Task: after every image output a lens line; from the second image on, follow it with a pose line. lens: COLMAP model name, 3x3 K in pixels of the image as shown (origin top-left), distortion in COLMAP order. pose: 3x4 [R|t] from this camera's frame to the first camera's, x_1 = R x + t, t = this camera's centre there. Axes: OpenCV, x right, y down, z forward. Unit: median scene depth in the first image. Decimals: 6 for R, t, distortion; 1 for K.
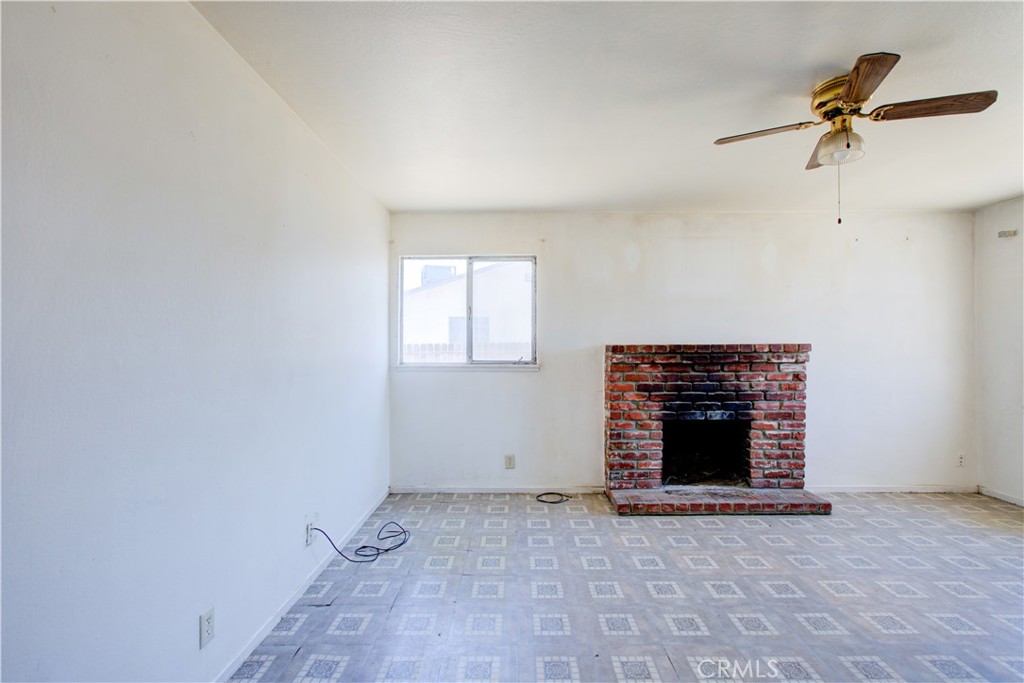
lens RADIAL K [[470.1, 0, 500.0], [0, 470.1, 341.1], [0, 0, 1]] dist [-0.014212, 0.007469]
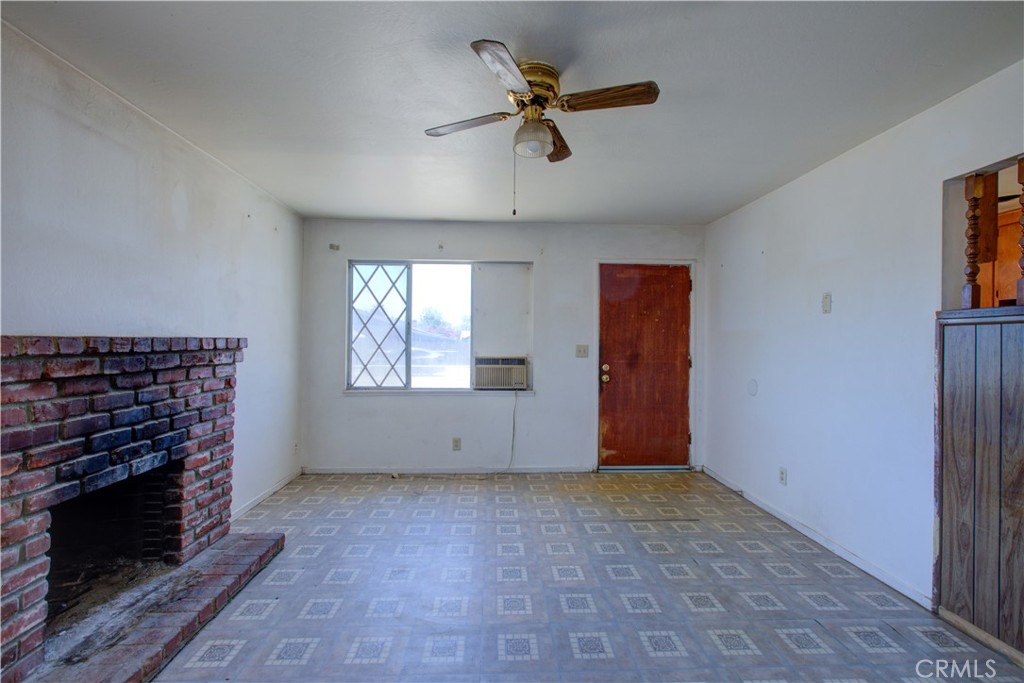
lens RADIAL K [[470.1, 0, 525.4], [0, 470.1, 342.1], [0, 0, 1]] dist [-0.014212, 0.007469]
pose [[-0.078342, 0.001708, 0.996925, -0.128587], [-0.019812, 0.999798, -0.003270, 0.005764], [-0.996730, -0.020007, -0.078292, 0.595281]]
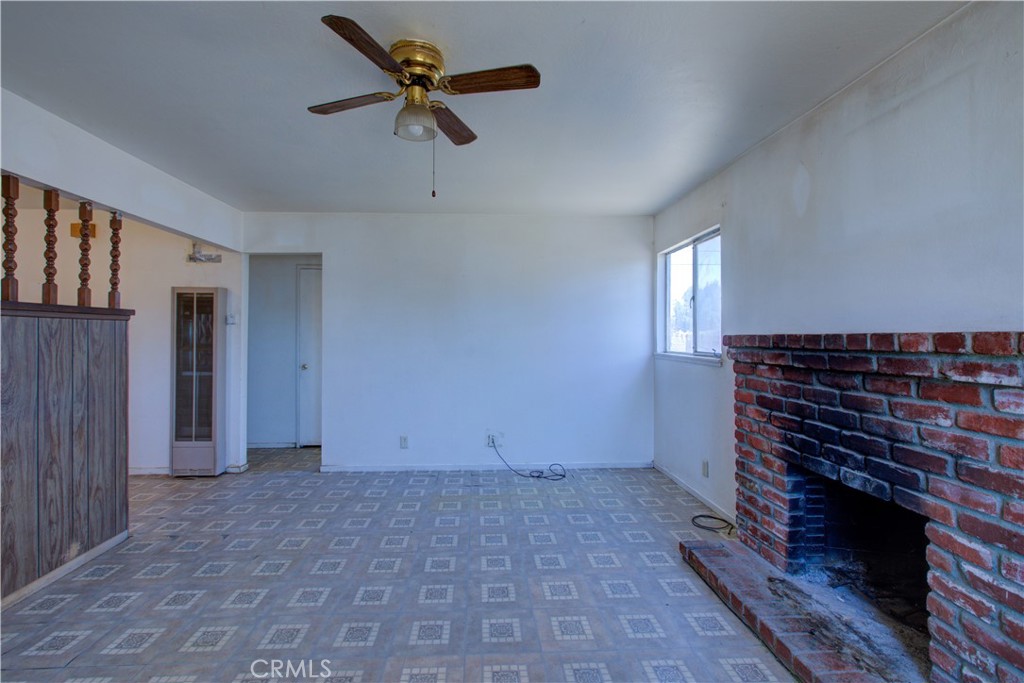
lens RADIAL K [[470.1, 0, 515.3], [0, 470.1, 335.0], [0, 0, 1]] dist [-0.014212, 0.007469]
pose [[0.087806, -0.001817, -0.996136, 0.913243], [0.011890, 0.999929, -0.000776, 0.004817], [0.996067, -0.011776, 0.087821, 0.609607]]
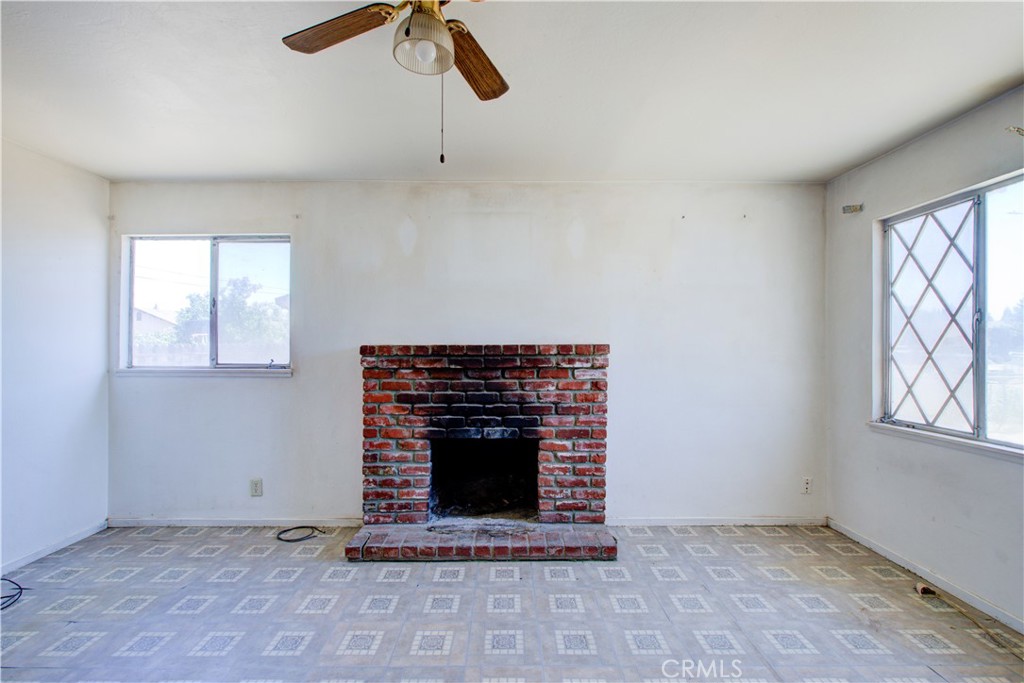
lens RADIAL K [[470.1, 0, 495.4], [0, 470.1, 346.3], [0, 0, 1]] dist [-0.014212, 0.007469]
pose [[0.999919, 0.002546, 0.012507, 0.451022], [-0.002649, 0.999963, 0.008176, 0.003027], [-0.012486, -0.008208, 0.999888, 0.195637]]
